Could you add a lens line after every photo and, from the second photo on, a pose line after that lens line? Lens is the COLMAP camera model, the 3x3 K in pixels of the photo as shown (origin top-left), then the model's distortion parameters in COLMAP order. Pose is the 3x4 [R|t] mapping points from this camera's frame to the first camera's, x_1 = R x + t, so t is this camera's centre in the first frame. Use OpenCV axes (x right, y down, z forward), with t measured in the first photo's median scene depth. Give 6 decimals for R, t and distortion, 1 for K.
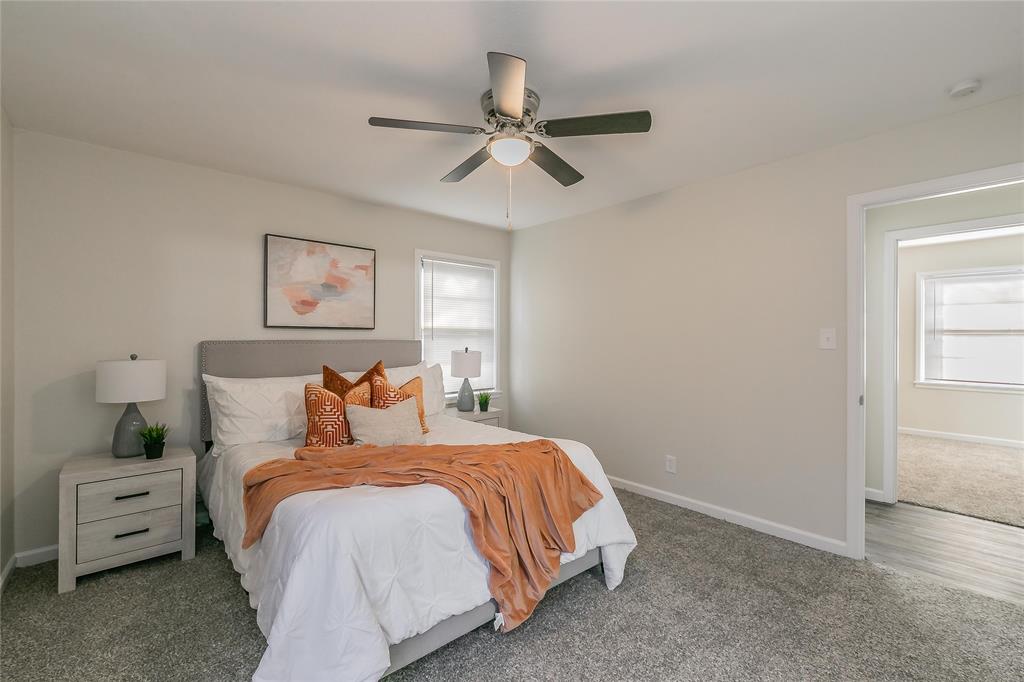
lens RADIAL K [[441.0, 0, 509.0], [0, 441.0, 335.6], [0, 0, 1]] dist [0.000405, -0.000201]
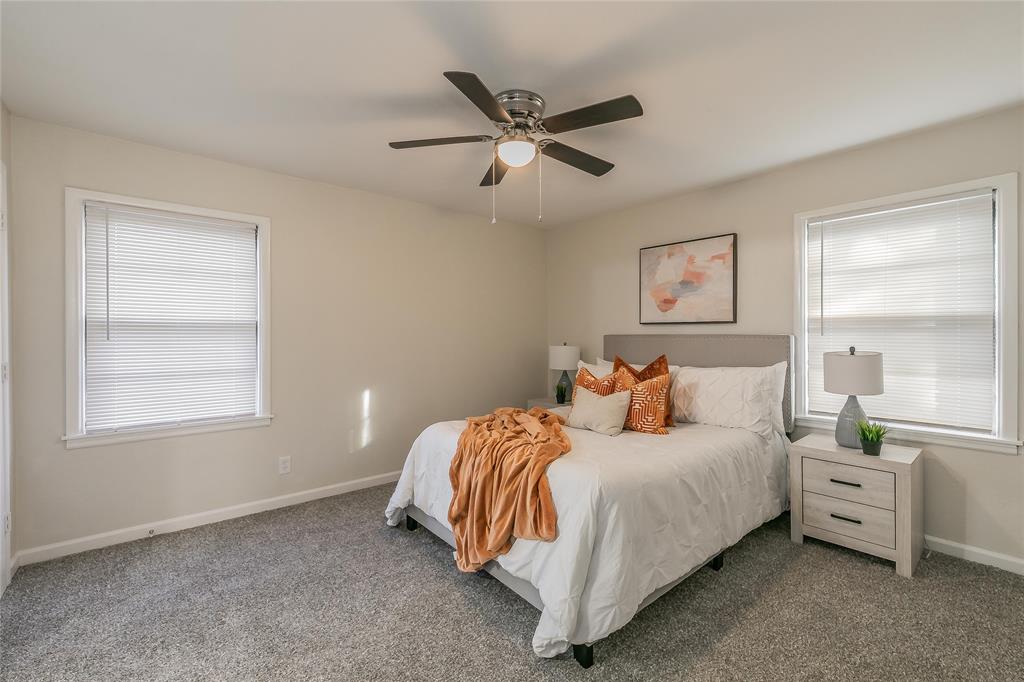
lens RADIAL K [[441.0, 0, 509.0], [0, 441.0, 335.6], [0, 0, 1]] dist [0.000405, -0.000201]
pose [[-0.031633, 0.000309, -0.999500, 0.599408], [0.003065, 0.999995, 0.000212, 0.009830], [0.999495, -0.003057, -0.031633, 0.577432]]
